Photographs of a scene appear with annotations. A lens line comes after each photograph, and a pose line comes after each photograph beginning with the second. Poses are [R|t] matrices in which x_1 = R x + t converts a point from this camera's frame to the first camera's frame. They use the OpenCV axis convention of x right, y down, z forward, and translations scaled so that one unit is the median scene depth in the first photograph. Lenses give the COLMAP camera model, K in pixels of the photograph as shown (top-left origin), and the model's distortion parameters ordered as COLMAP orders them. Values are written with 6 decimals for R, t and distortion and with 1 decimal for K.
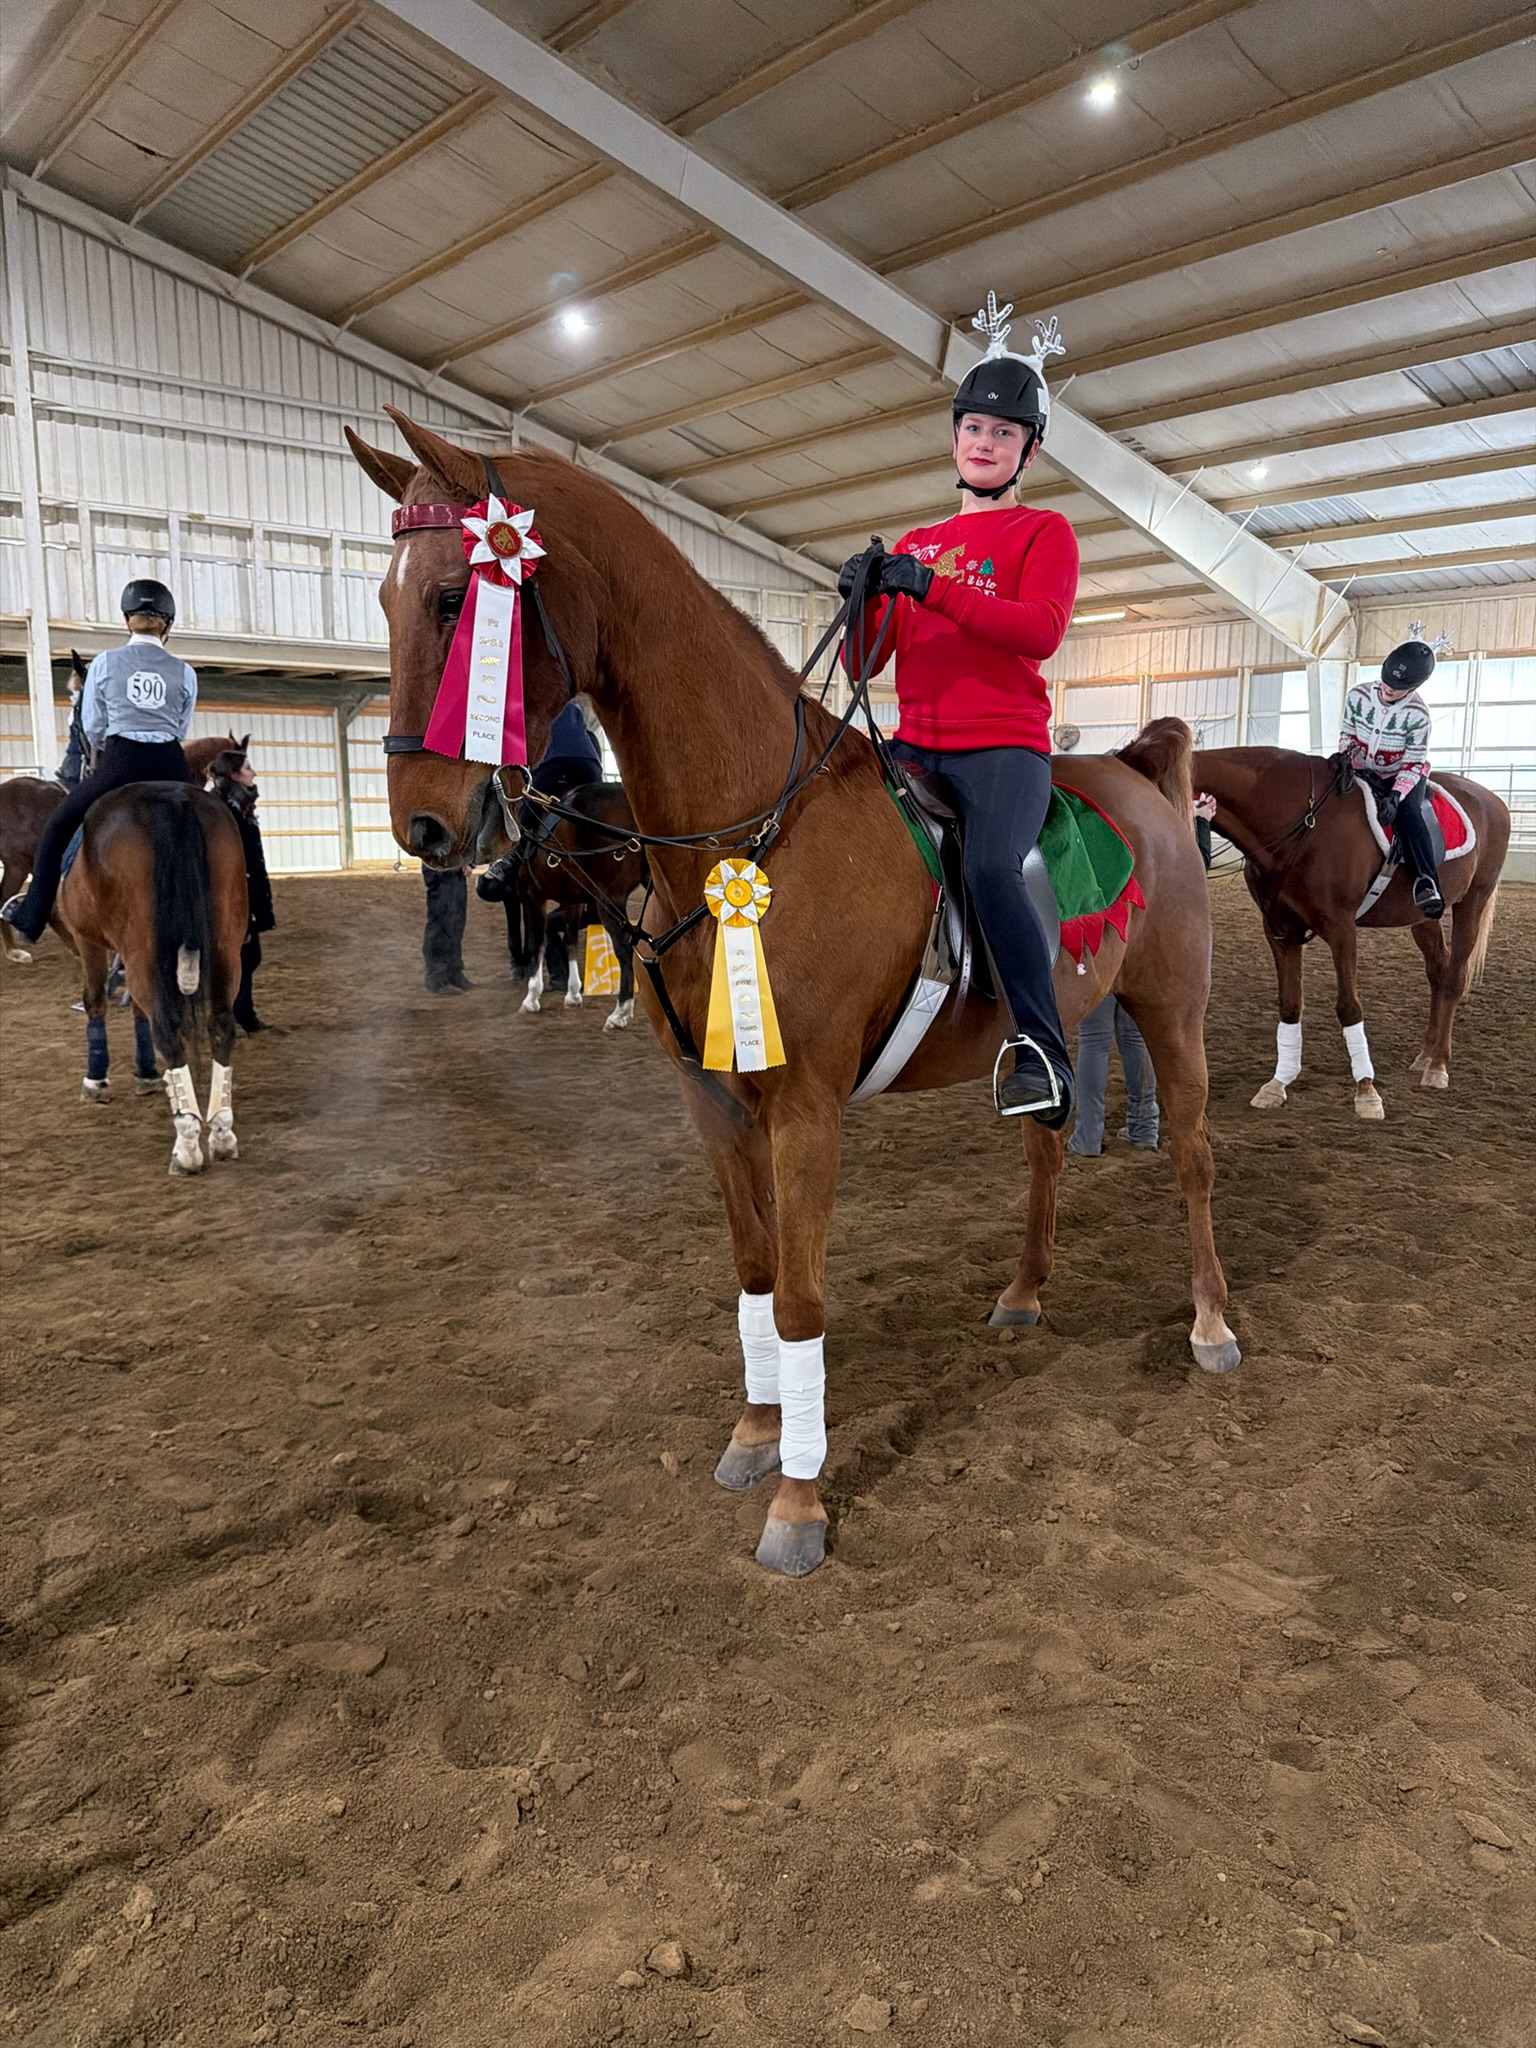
lens RADIAL K [[1476.5, 0, 768.2], [0, 1476.5, 1022.8], [0, 0, 1]] dist [-0.002066, 0.000718]
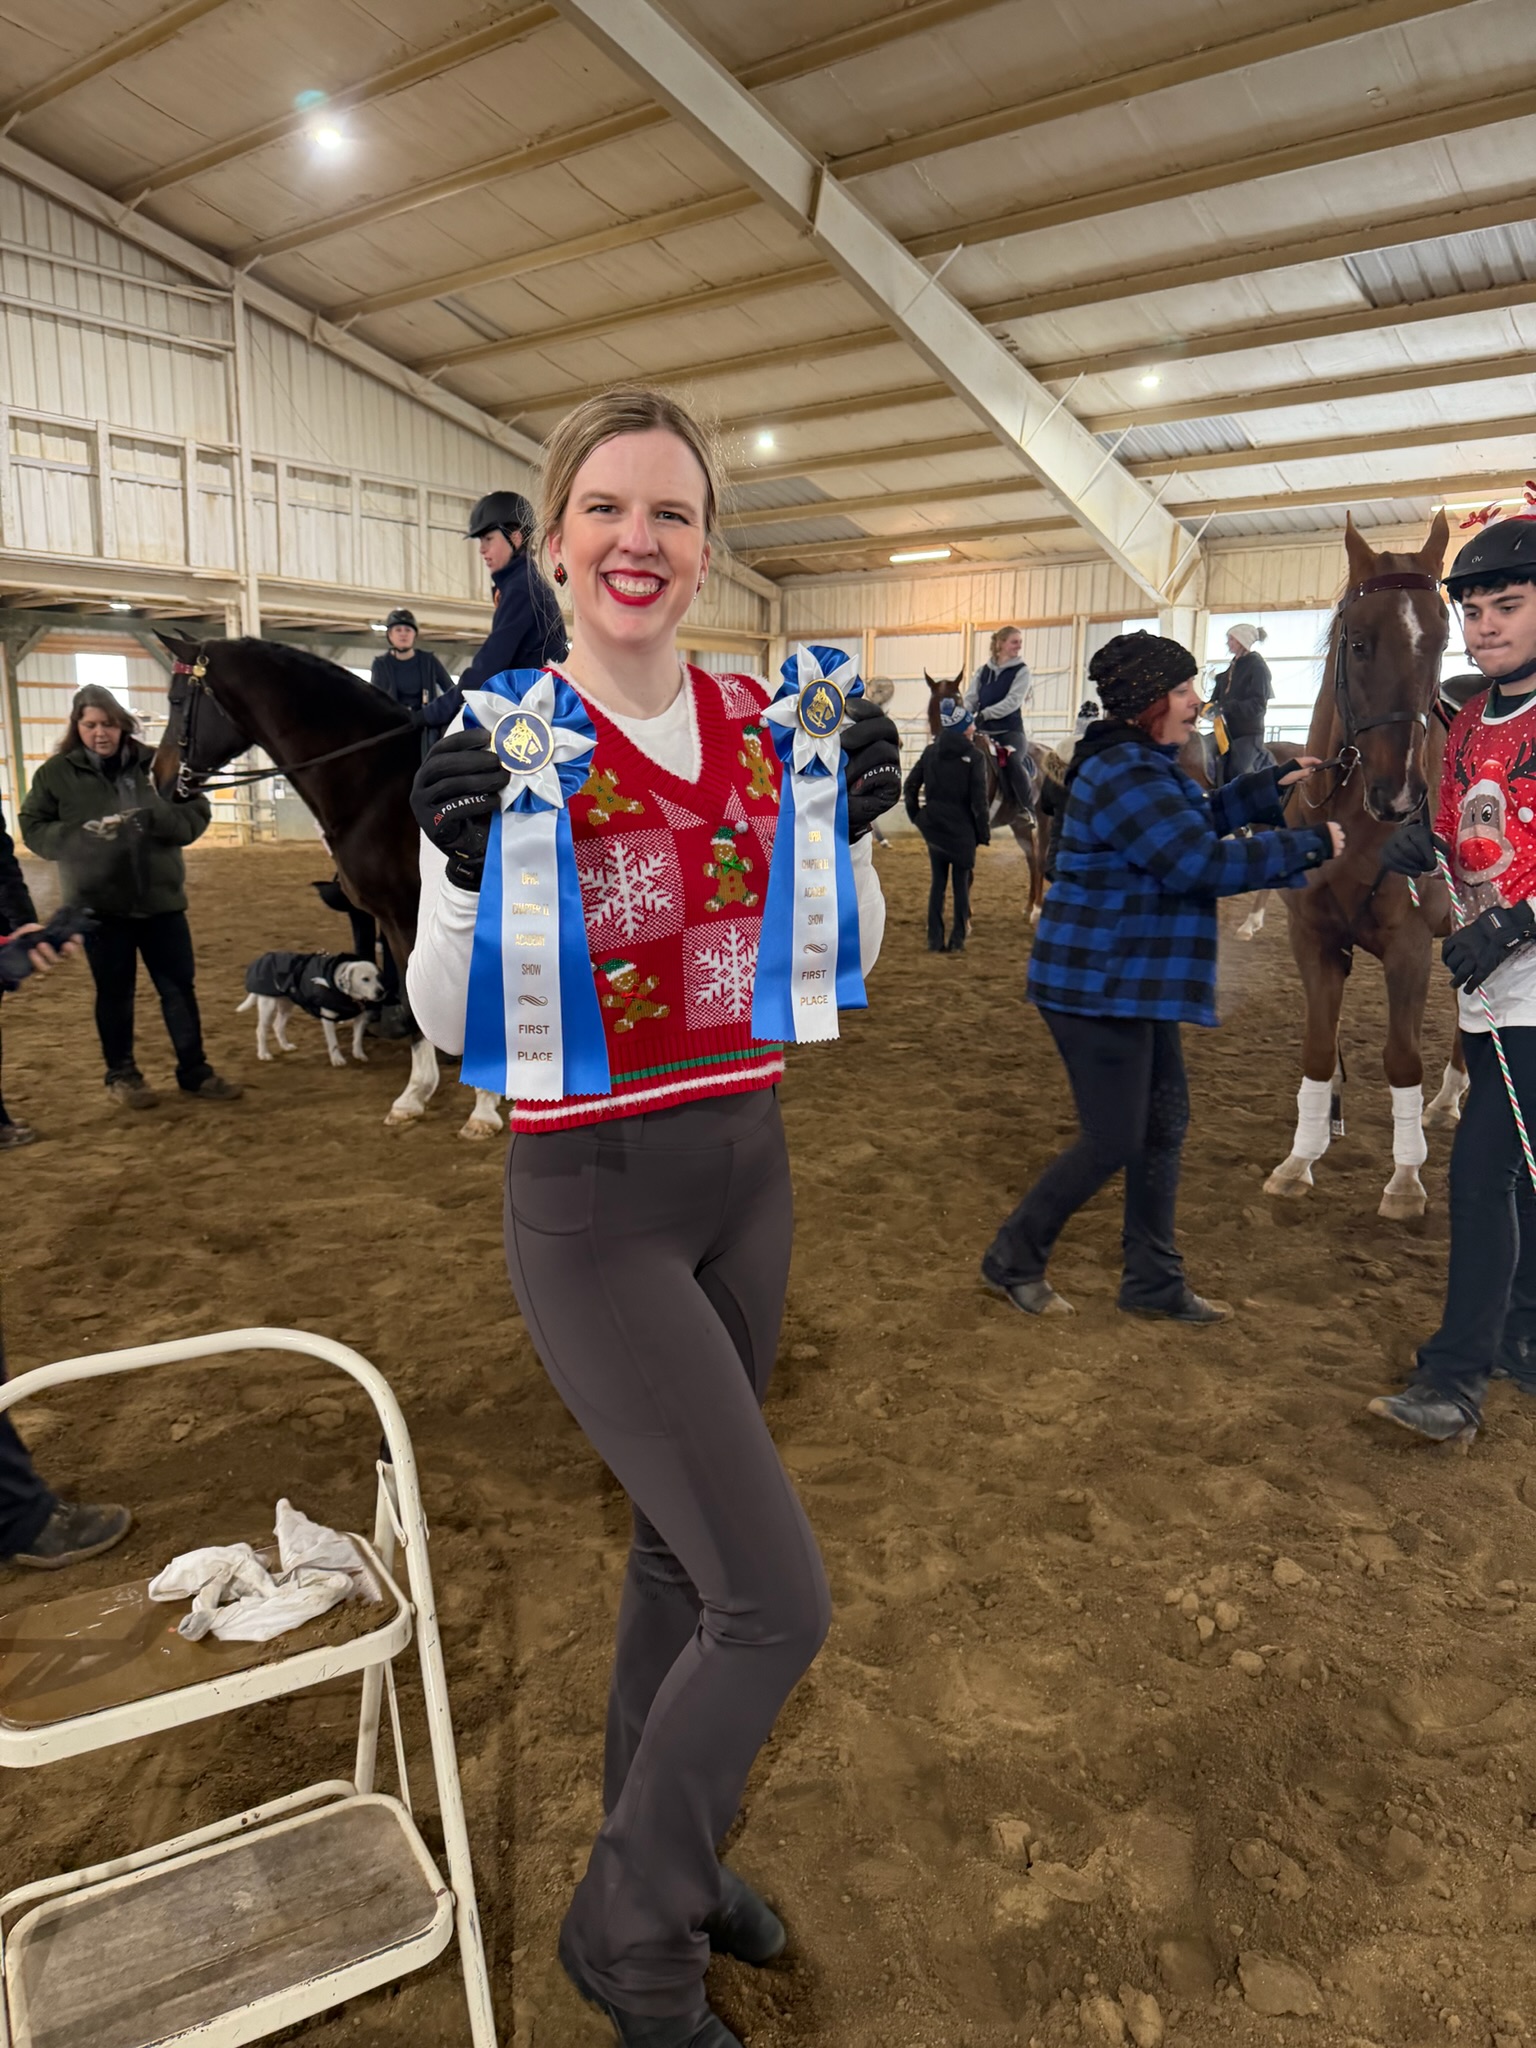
lens RADIAL K [[1476.5, 0, 762.6], [0, 1476.5, 1033.3], [0, 0, 1]] dist [-0.002066, 0.000718]
pose [[0.980093, -0.030955, 0.196113, -0.065438], [0.025093, 0.999163, 0.032302, -0.019878], [-0.196949, -0.026738, 0.980049, 0.159977]]
